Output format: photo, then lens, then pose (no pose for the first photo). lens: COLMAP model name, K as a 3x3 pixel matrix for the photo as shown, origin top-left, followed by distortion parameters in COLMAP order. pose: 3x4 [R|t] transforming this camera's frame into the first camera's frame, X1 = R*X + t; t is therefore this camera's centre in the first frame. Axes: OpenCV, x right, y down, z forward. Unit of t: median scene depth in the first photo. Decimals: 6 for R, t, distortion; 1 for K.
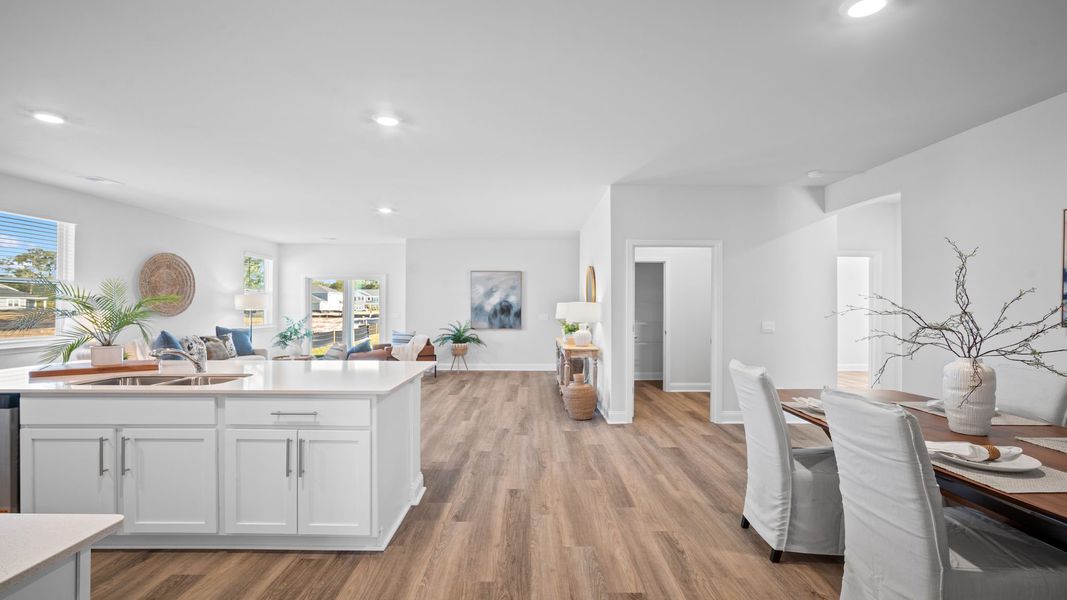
lens RADIAL K [[483.8, 0, 533.0], [0, 483.8, 306.6], [0, 0, 1]] dist [-0.014233, 0.001034]
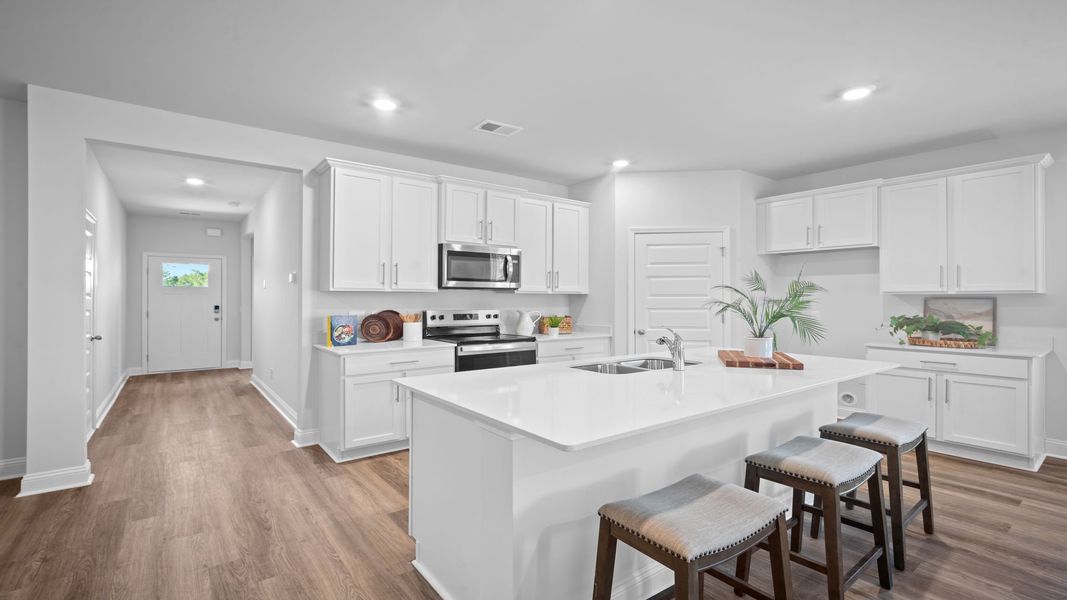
lens RADIAL K [[471.8, 0, 531.7], [0, 471.8, 297.3], [0, 0, 1]] dist [-0.004809, 0.000159]
pose [[-0.801086, -0.006179, -0.598517, 0.037970], [-0.004397, 0.999980, -0.004439, 0.010439], [0.598533, -0.000924, -0.801098, 1.681278]]
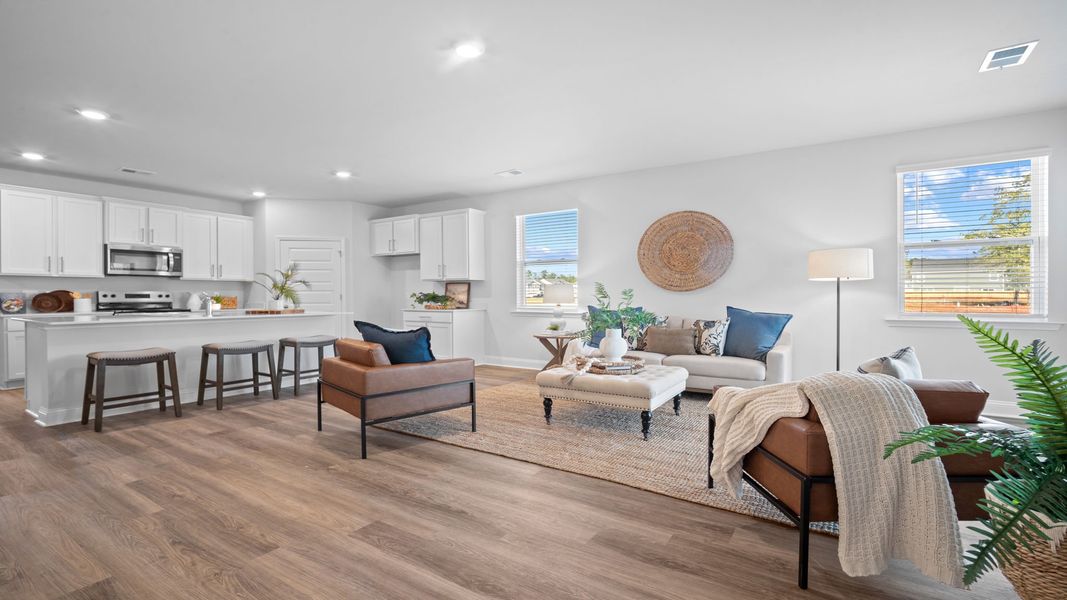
lens RADIAL K [[476.4, 0, 533.5], [0, 476.4, 300.0], [0, 0, 1]] dist [-0.003851, 0.000142]
pose [[-0.559818, 0.005905, -0.828595, 0.077653], [-0.000616, 0.999971, 0.007542, 0.076818], [0.828615, 0.004732, -0.559798, 3.218968]]
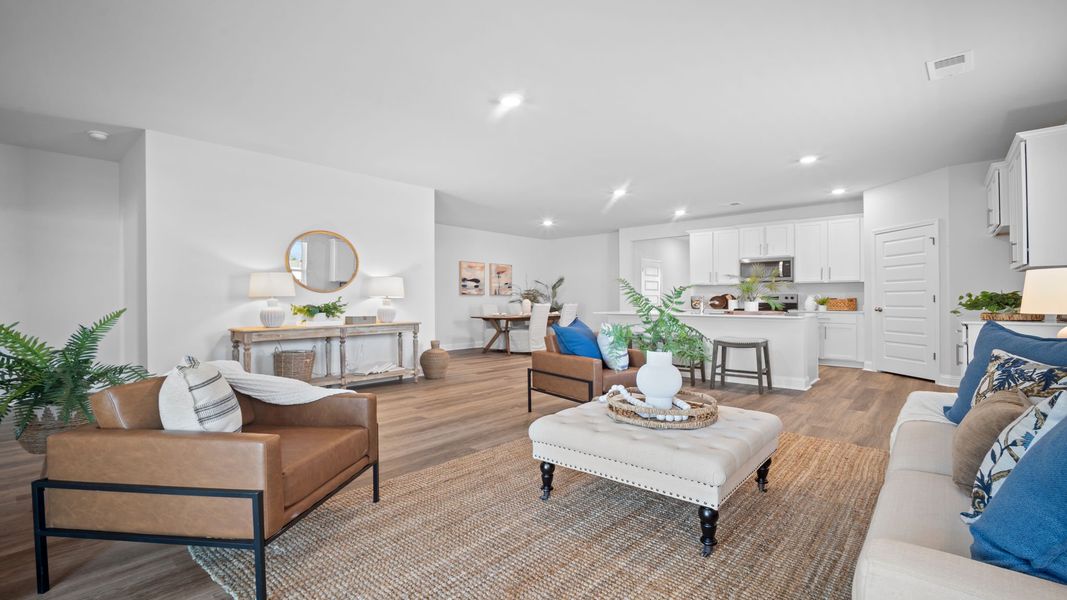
lens RADIAL K [[476.4, 0, 533.5], [0, 476.4, 300.0], [0, 0, 1]] dist [-0.003851, 0.000142]
pose [[-0.747316, -0.000613, 0.664469, -1.720980], [0.002043, 0.999993, 0.003220, 0.076513], [-0.664466, 0.003764, -0.747309, 3.455551]]
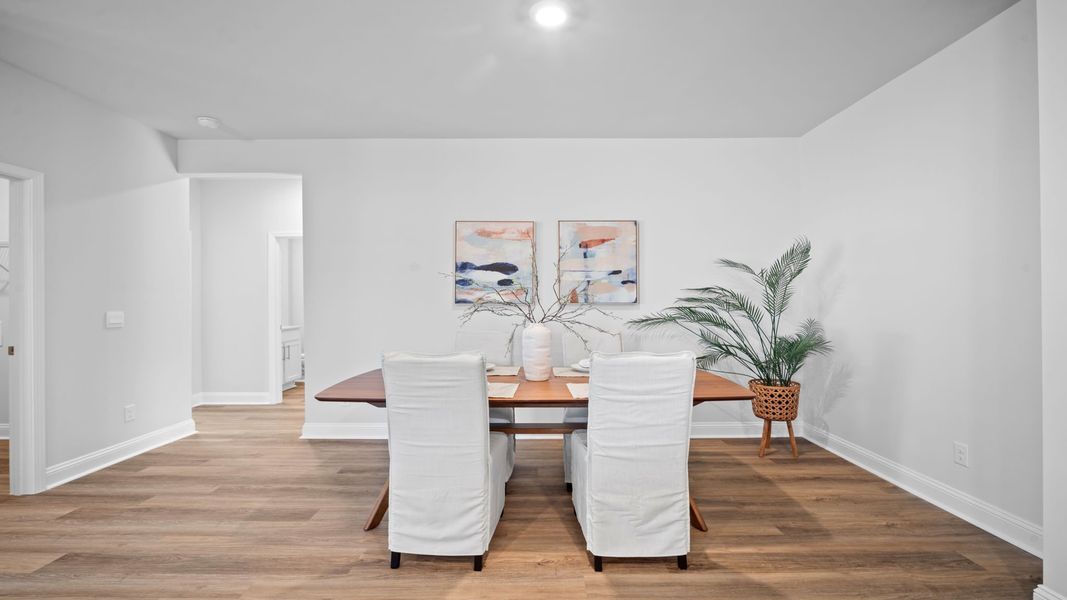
lens RADIAL K [[476.4, 0, 533.5], [0, 476.4, 300.0], [0, 0, 1]] dist [-0.003851, 0.000142]
pose [[0.010652, -0.002090, 0.999941, -0.327084], [0.004318, 0.999989, 0.002044, 0.031107], [-0.999934, 0.004296, 0.010661, 0.787632]]
